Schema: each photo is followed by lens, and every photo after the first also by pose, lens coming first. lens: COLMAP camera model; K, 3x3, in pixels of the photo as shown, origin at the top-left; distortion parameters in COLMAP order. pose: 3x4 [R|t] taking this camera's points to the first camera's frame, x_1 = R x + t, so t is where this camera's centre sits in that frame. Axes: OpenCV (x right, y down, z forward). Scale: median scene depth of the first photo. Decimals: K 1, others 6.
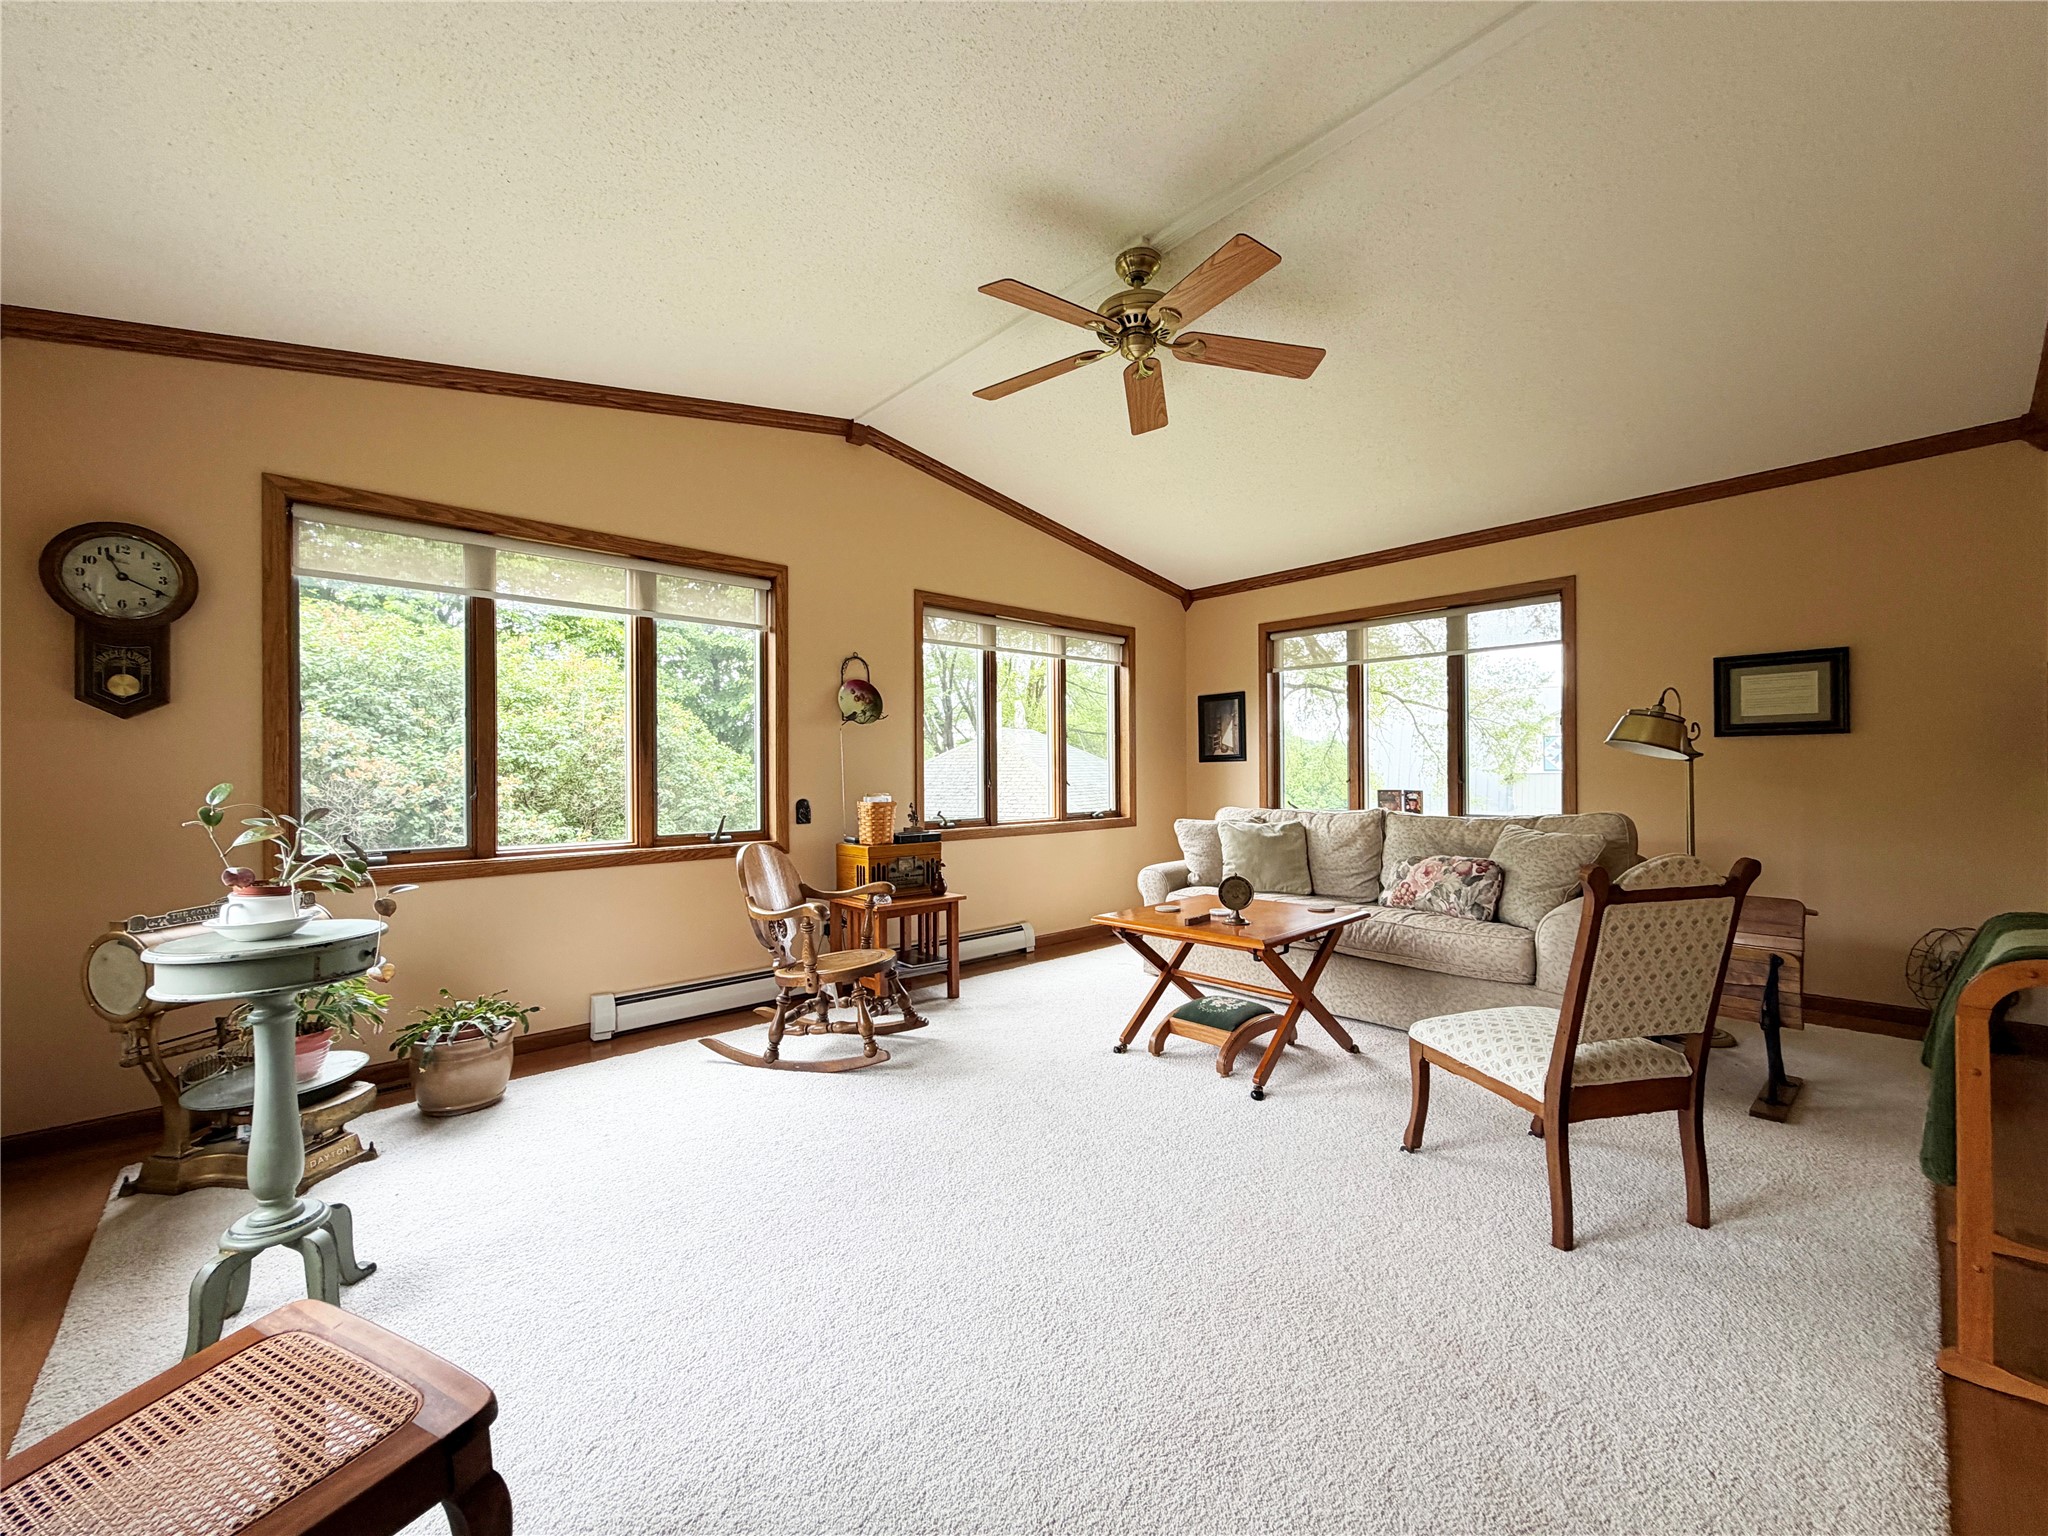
lens RADIAL K [[816.9, 0, 1030.1], [0, 816.9, 771.0], [0, 0, 1]] dist [0.000960, -0.000663]
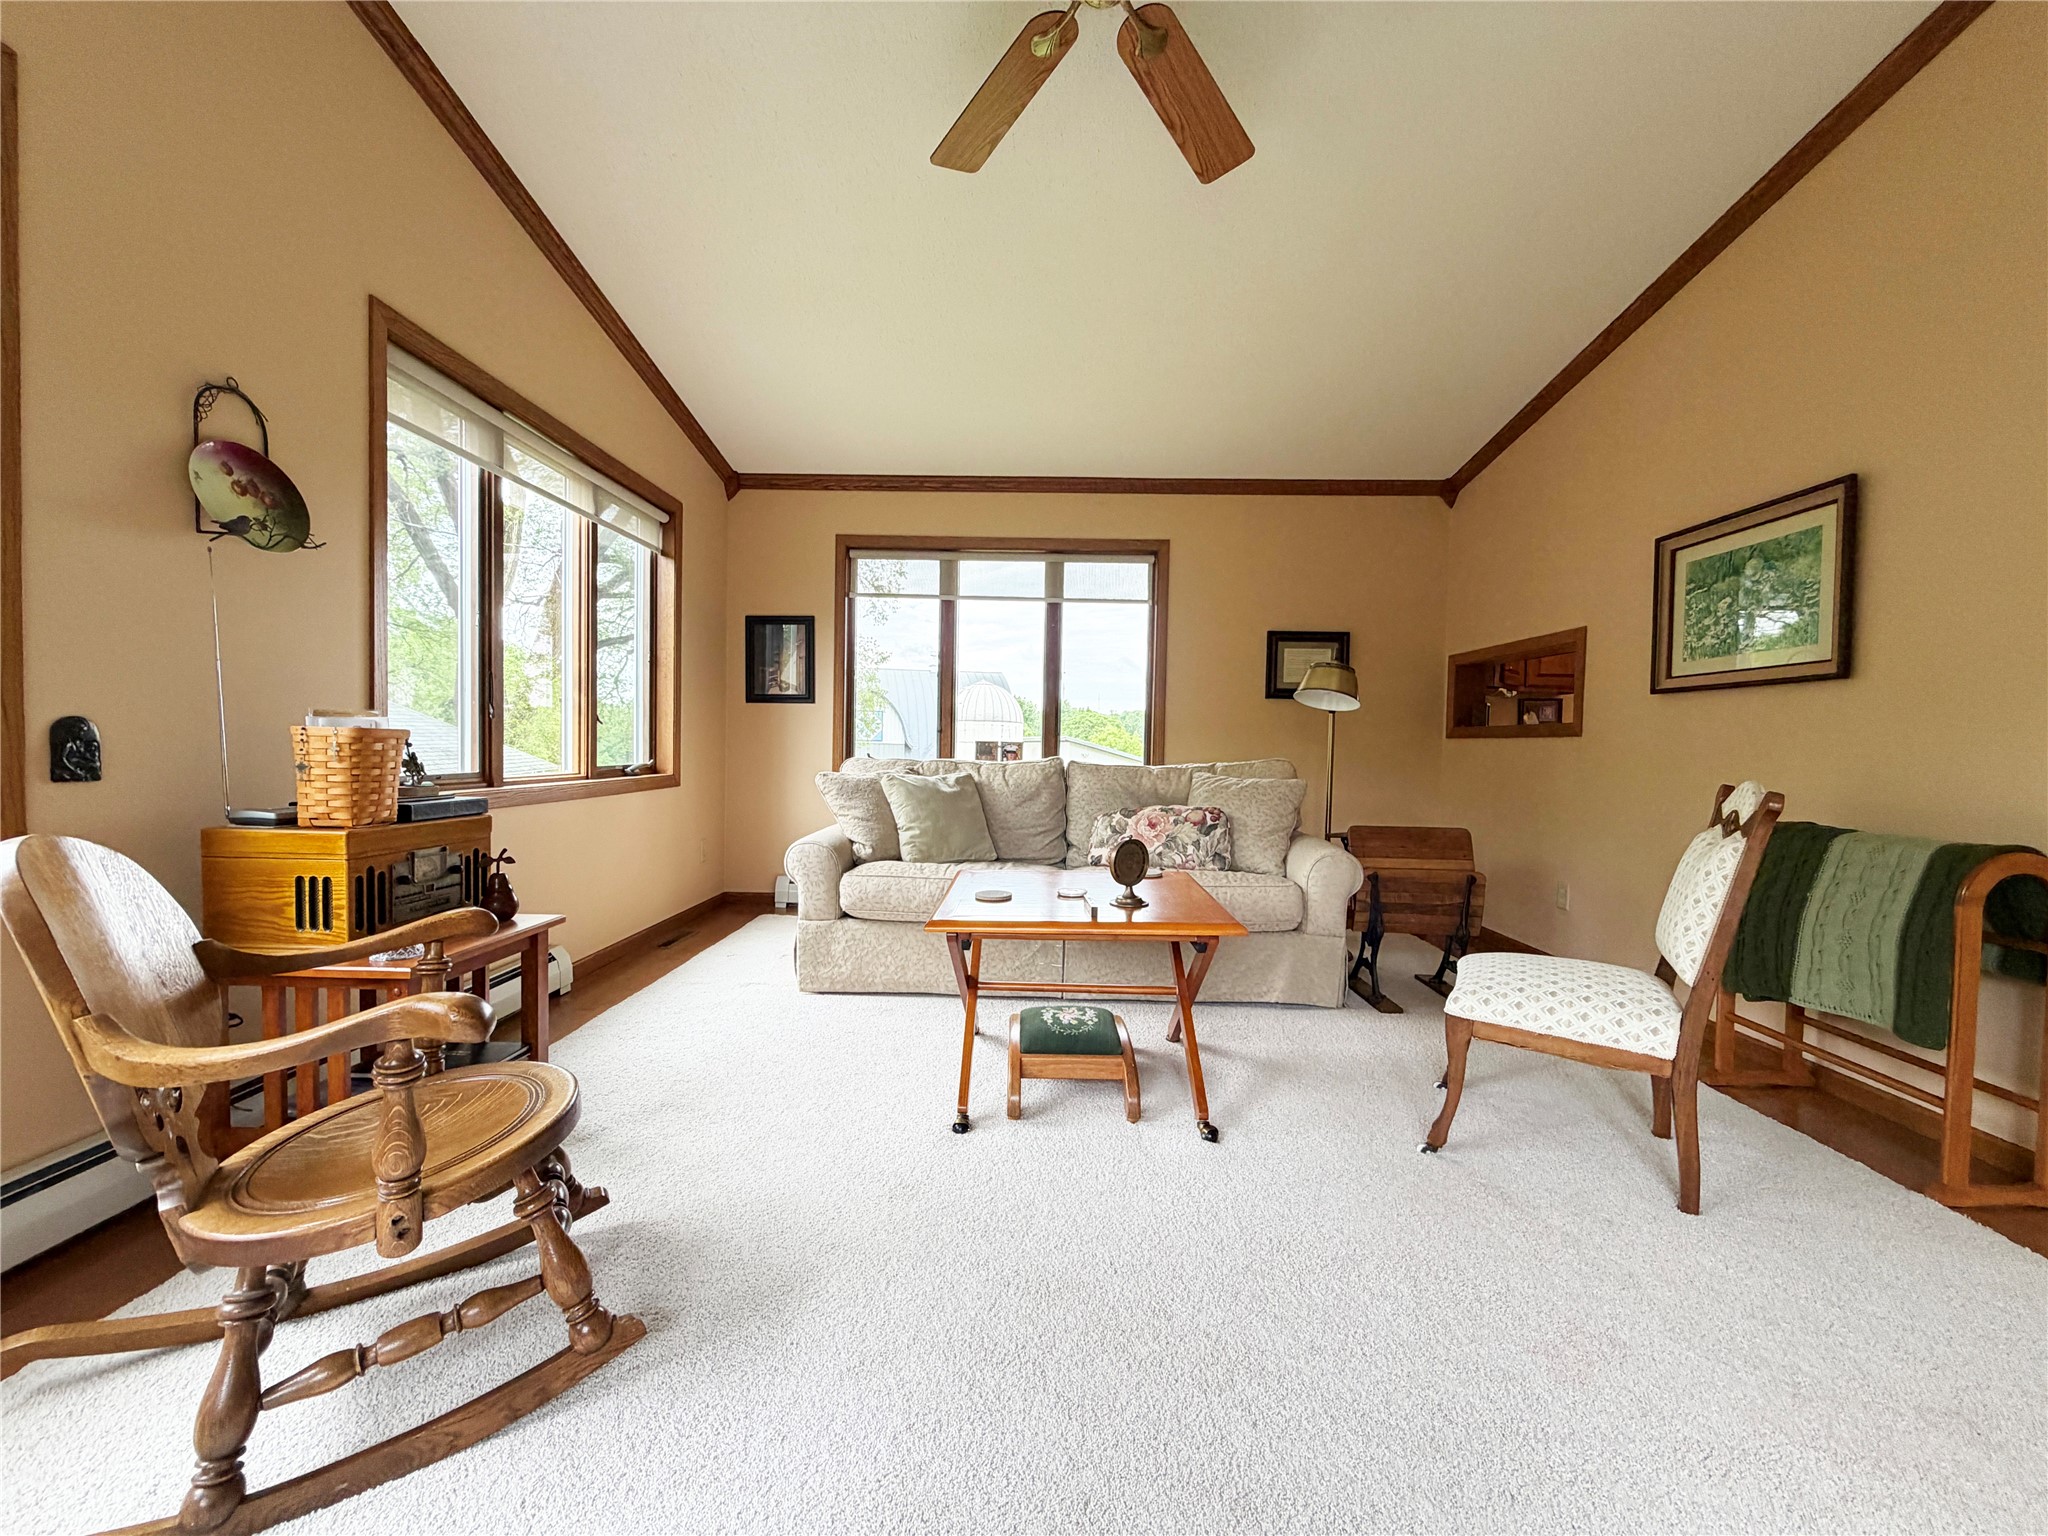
lens RADIAL K [[816.9, 0, 1023.4], [0, 816.9, 769.0], [0, 0, 1]] dist [0.000960, -0.000663]
pose [[0.697845, -0.000778, 0.716248, -0.224298], [-0.025462, 0.999340, 0.025894, 0.035266], [-0.715796, -0.036307, 0.697365, 0.390898]]
